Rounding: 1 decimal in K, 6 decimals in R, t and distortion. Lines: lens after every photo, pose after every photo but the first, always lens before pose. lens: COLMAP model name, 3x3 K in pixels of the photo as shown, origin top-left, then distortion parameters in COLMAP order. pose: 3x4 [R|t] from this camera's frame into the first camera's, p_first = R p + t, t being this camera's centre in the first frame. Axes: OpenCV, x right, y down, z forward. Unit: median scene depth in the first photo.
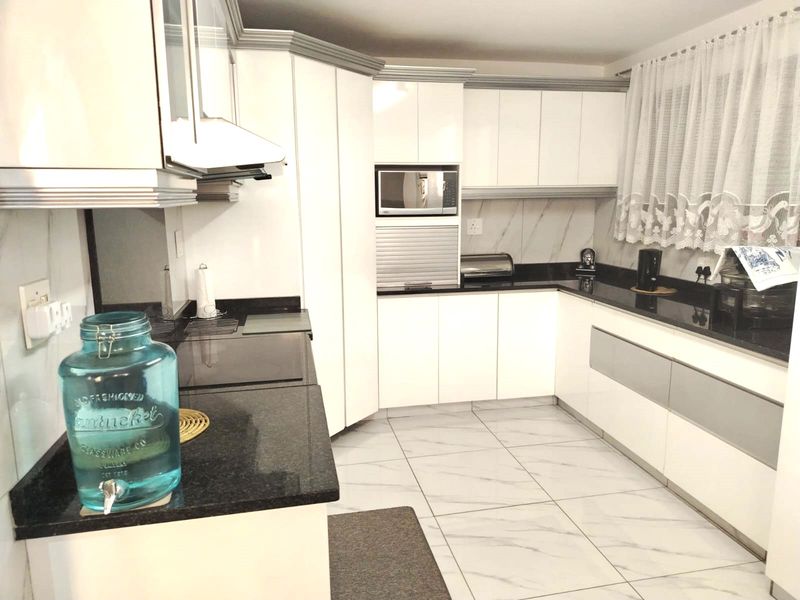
lens RADIAL K [[548.1, 0, 400.0], [0, 548.1, 300.0], [0, 0, 1]] dist [0.057852, -0.056083]
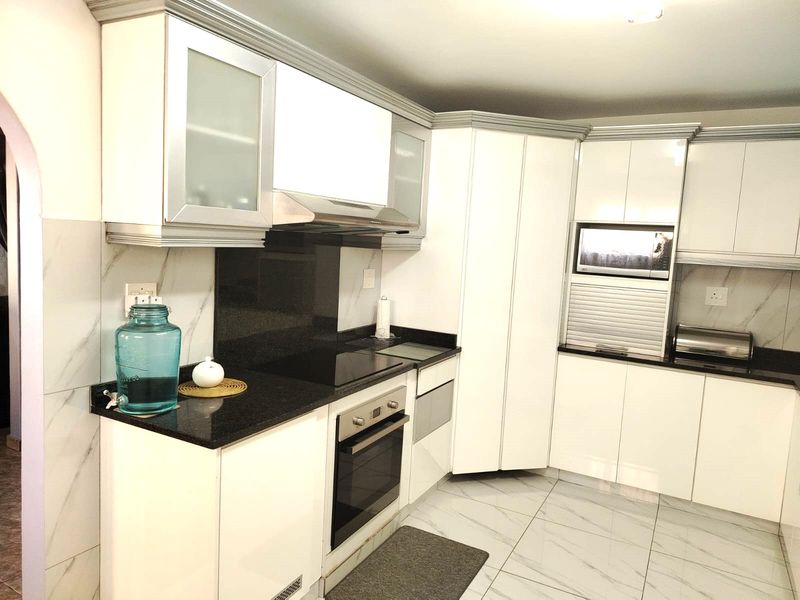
lens RADIAL K [[548.1, 0, 400.0], [0, 548.1, 300.0], [0, 0, 1]] dist [0.057852, -0.056083]
pose [[0.773355, 0.125647, -0.621398, 0.341242], [-0.177125, 0.983954, -0.021483, -0.026024], [0.608728, 0.126679, 0.783200, 0.027765]]
